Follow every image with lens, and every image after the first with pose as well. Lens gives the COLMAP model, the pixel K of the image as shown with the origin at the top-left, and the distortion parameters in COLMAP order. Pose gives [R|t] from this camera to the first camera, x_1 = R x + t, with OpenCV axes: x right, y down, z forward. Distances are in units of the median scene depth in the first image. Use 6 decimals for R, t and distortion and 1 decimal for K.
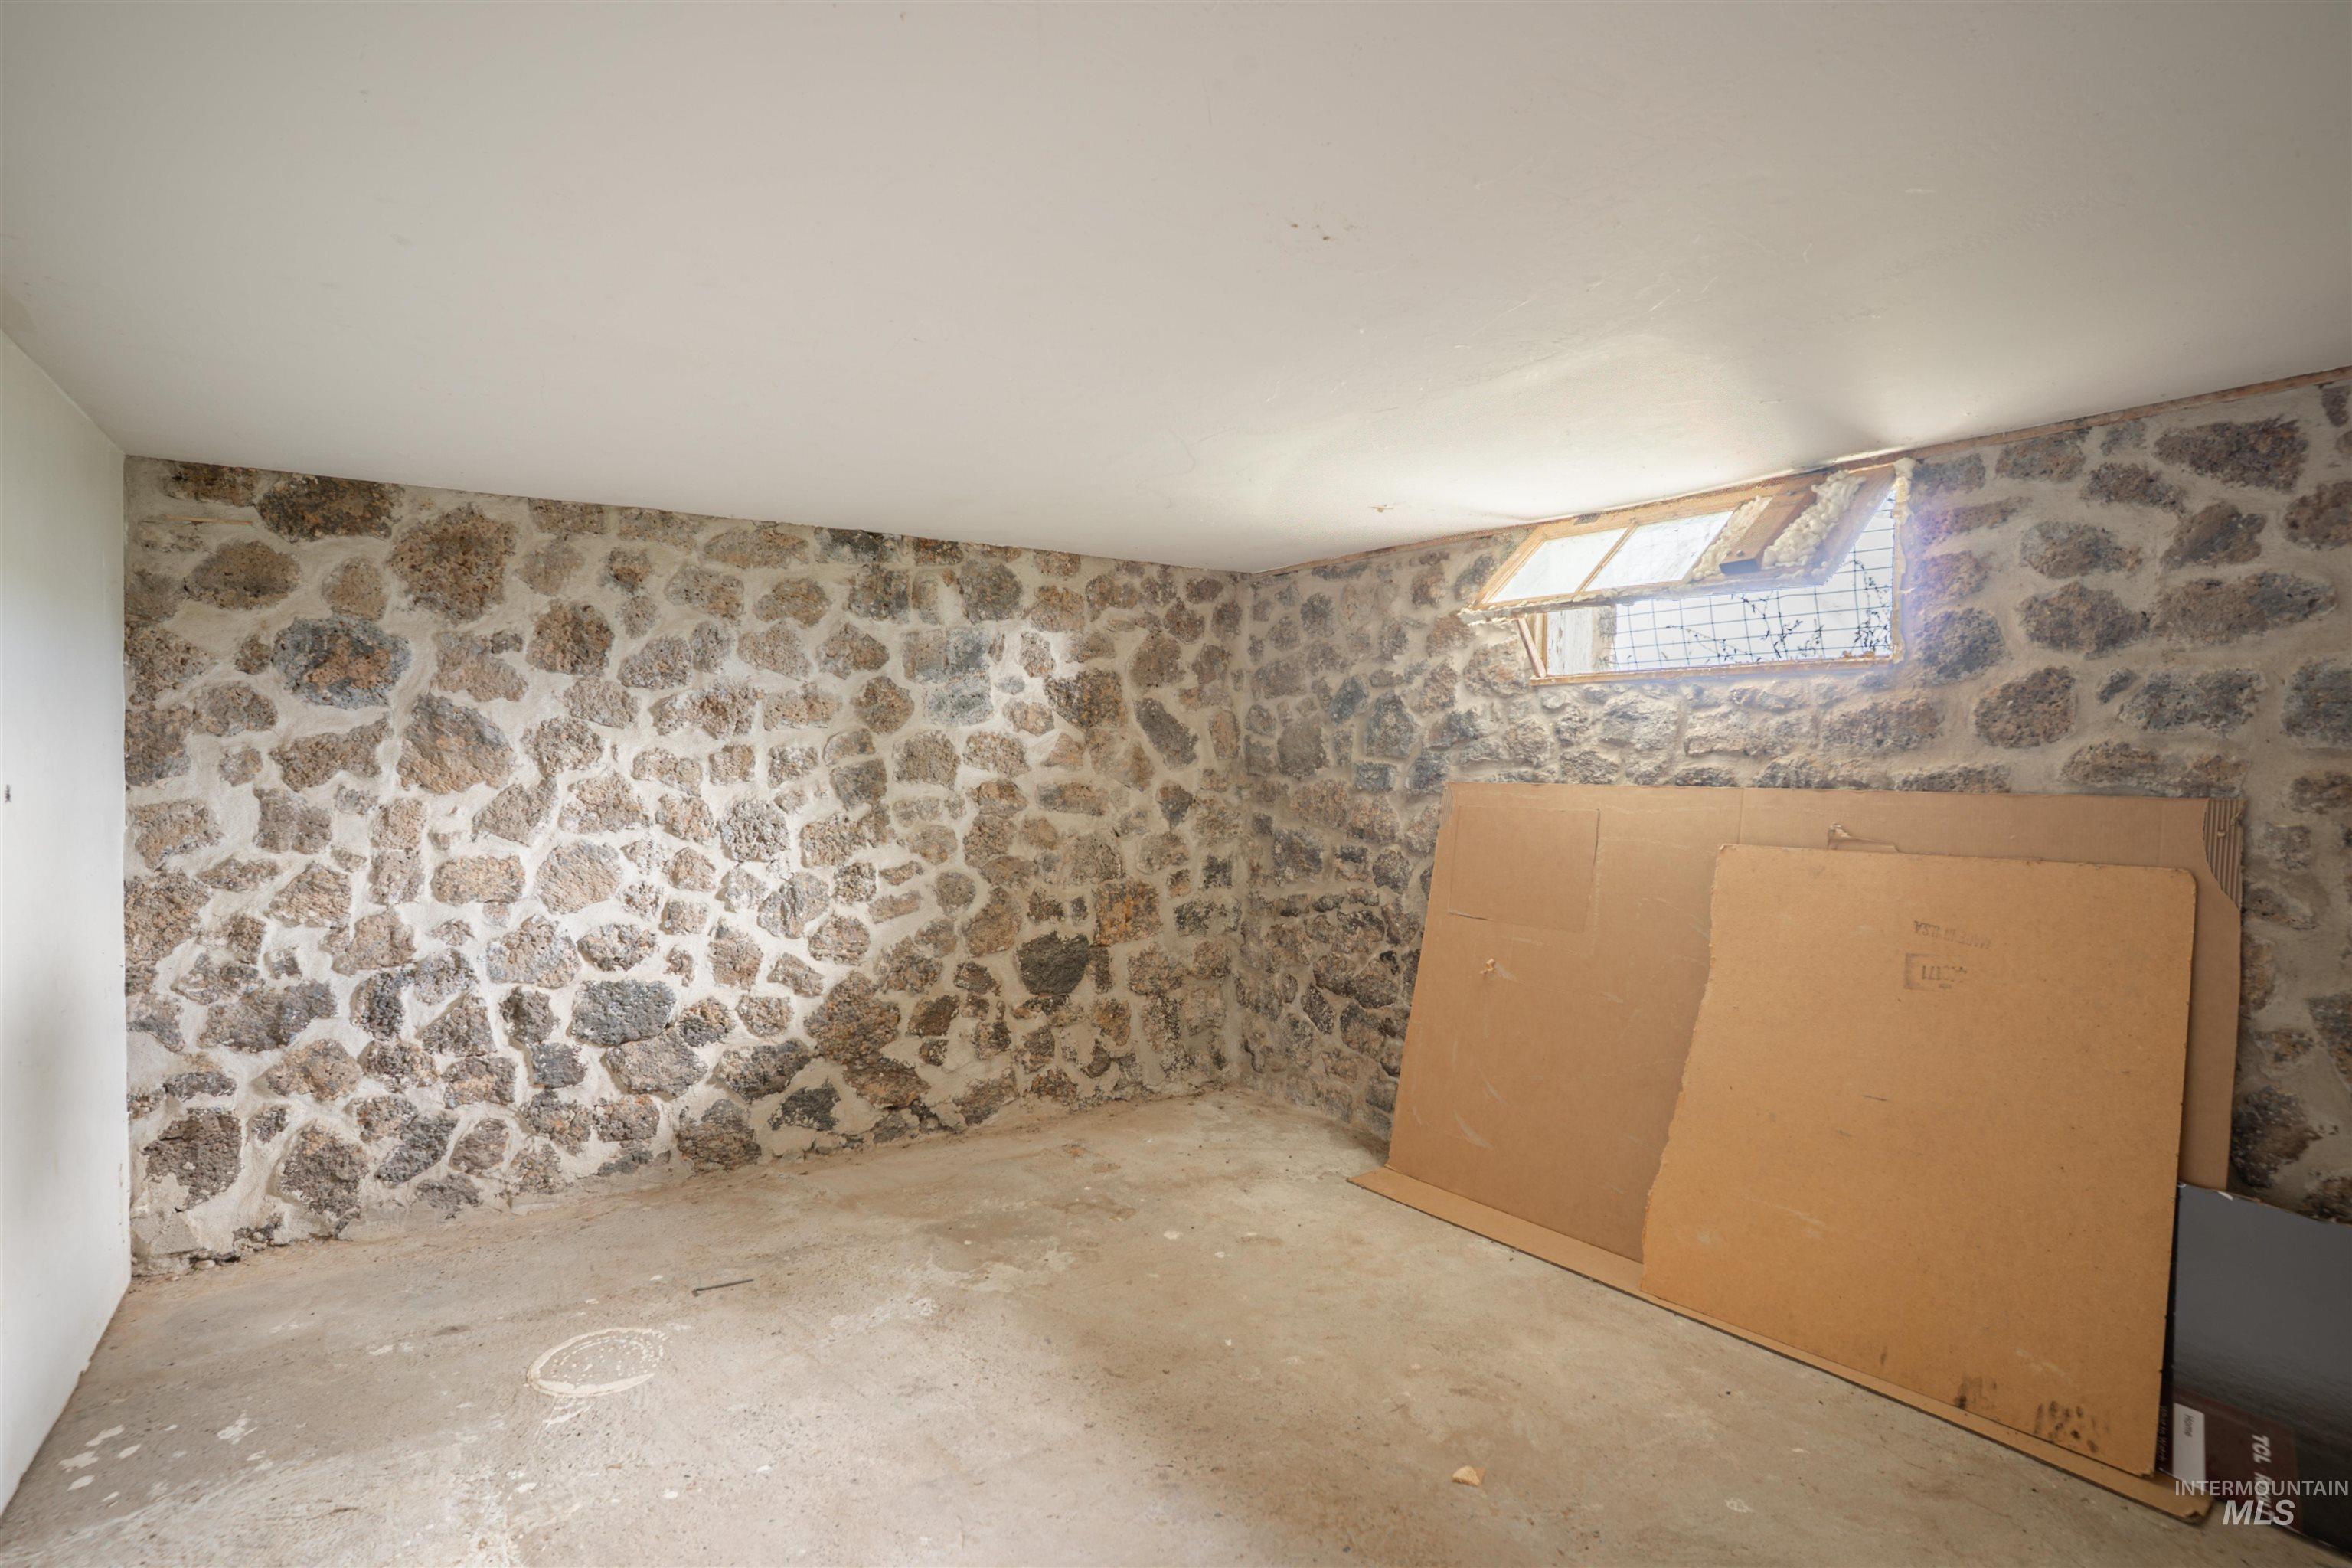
lens RADIAL K [[1163.4, 0, 1168.7], [0, 1163.4, 781.1], [0, 0, 1]] dist [-0.090218, 0.042542]
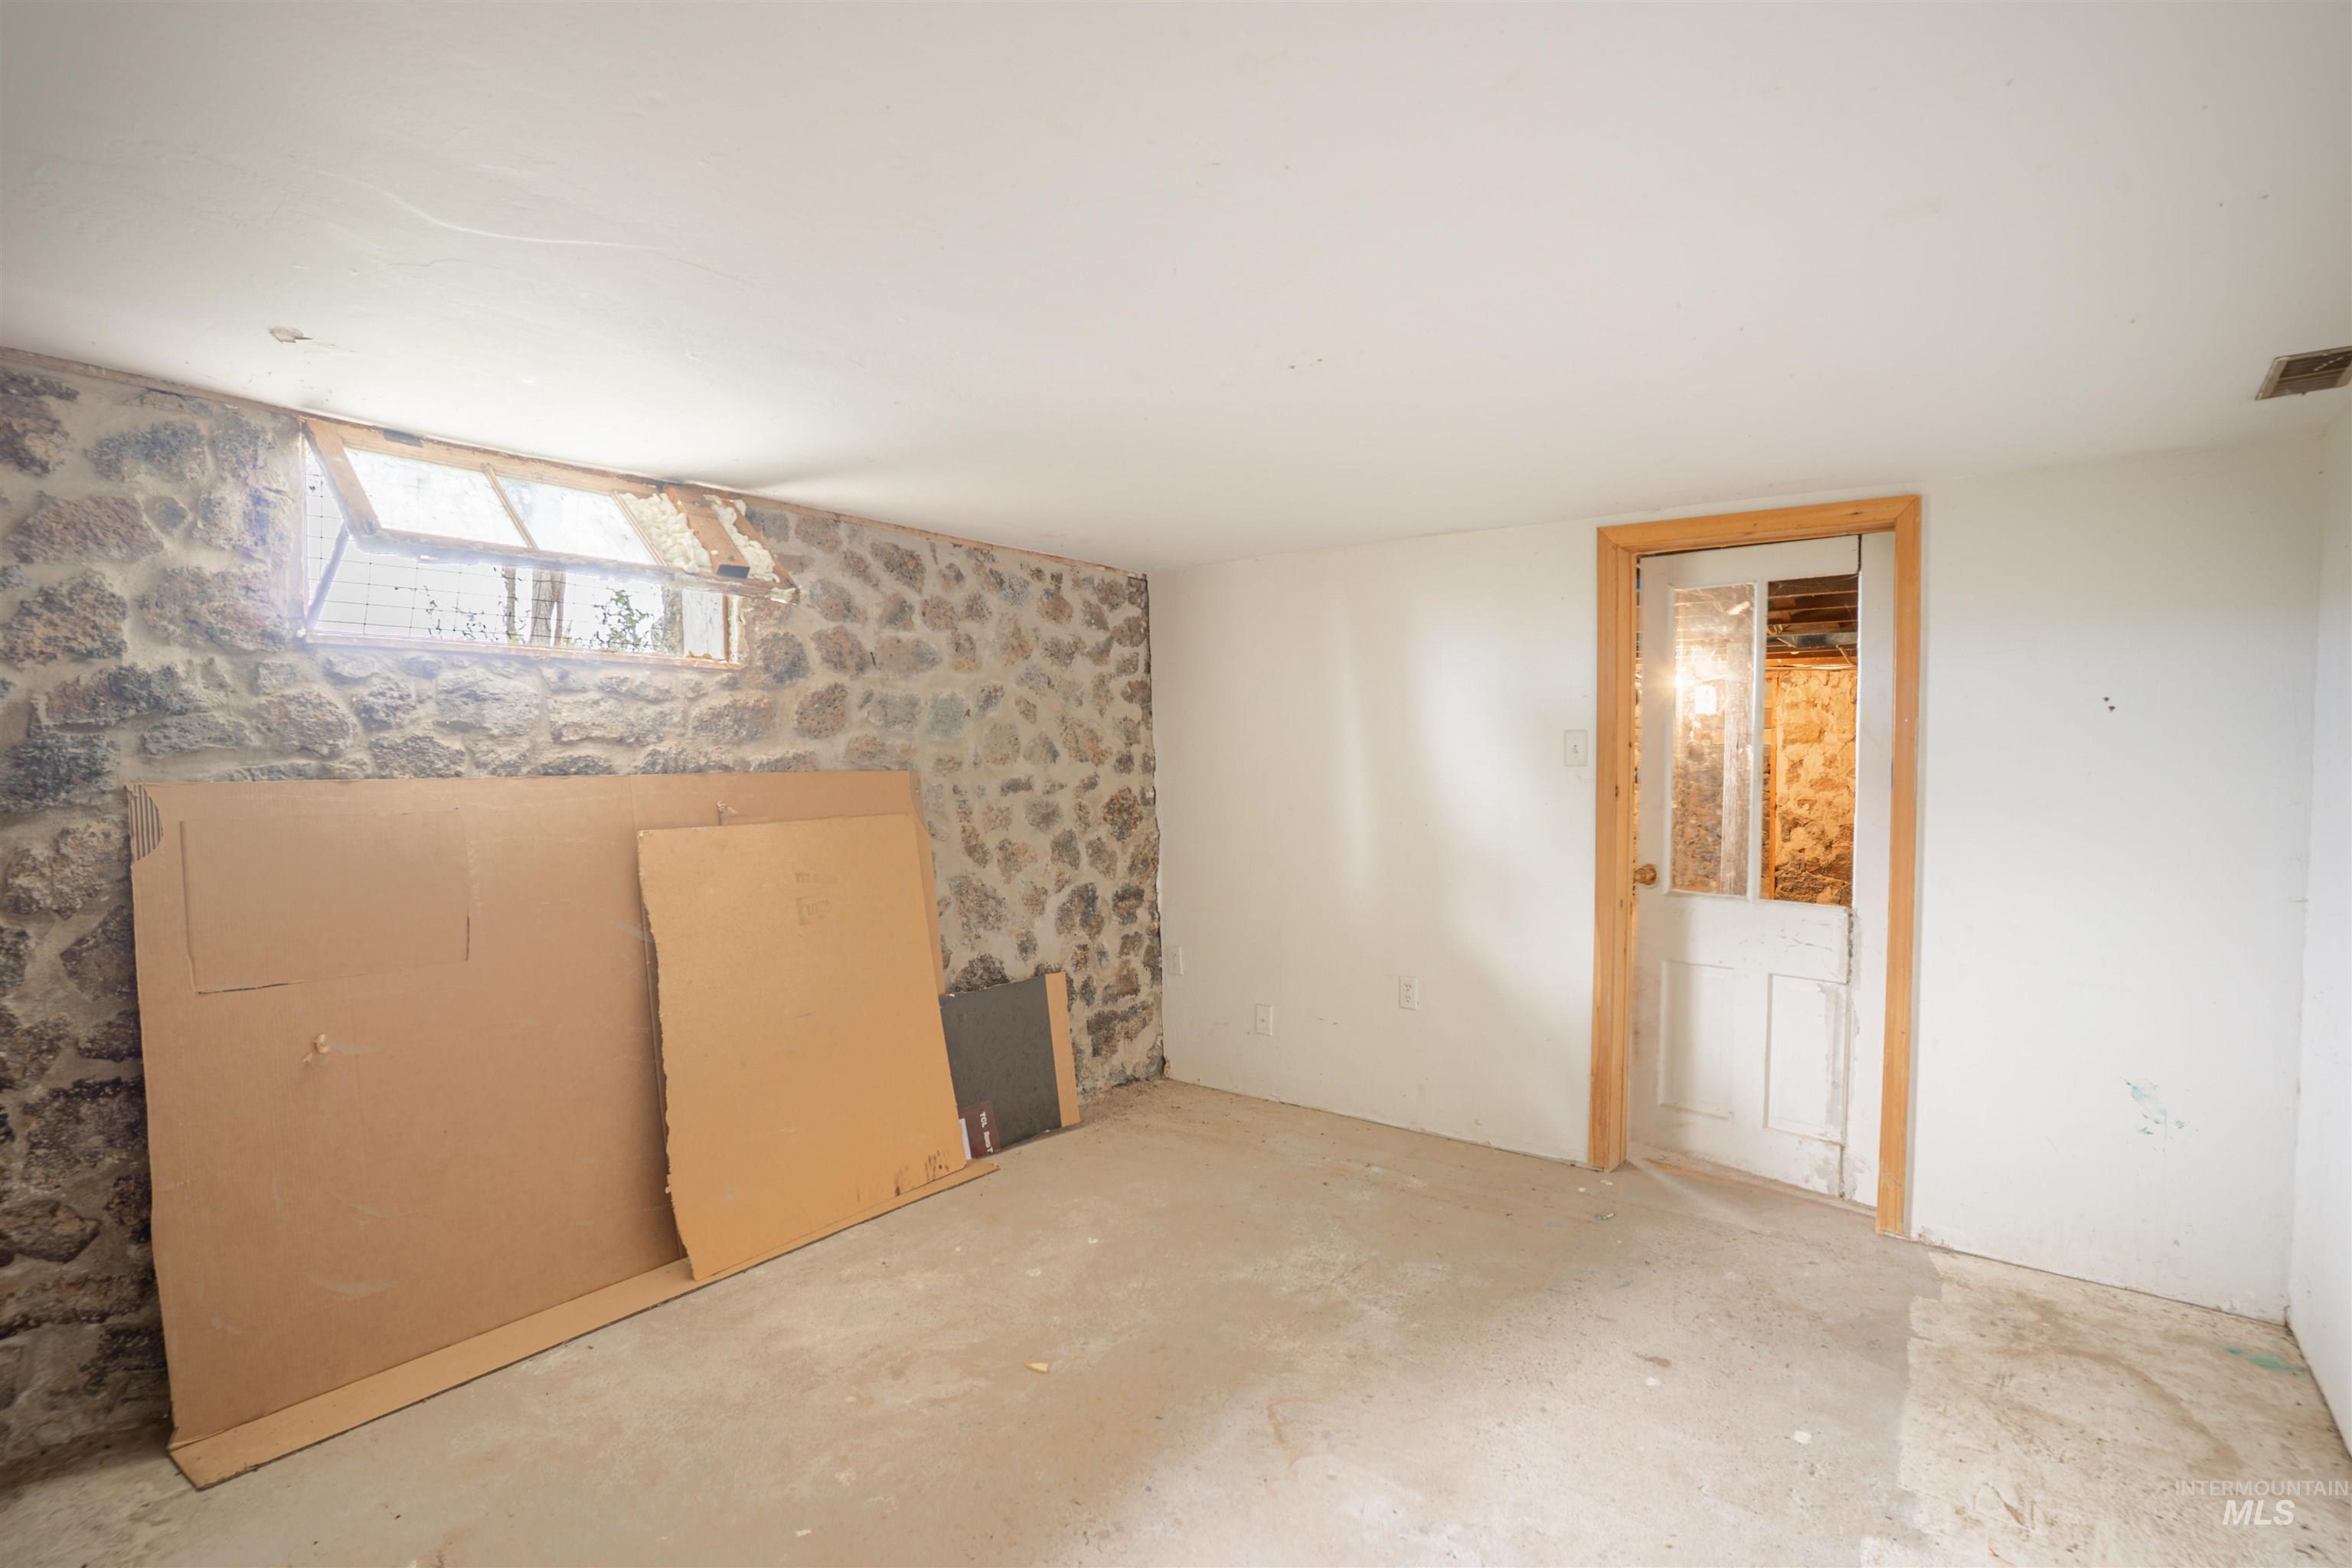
lens RADIAL K [[1163.4, 0, 1168.7], [0, 1163.4, 781.1], [0, 0, 1]] dist [-0.090218, 0.042542]
pose [[-0.321202, -0.033294, 0.946425, -0.663494], [0.009105, 0.999227, 0.038242, -0.024975], [-0.946967, 0.020901, -0.320650, 0.940951]]
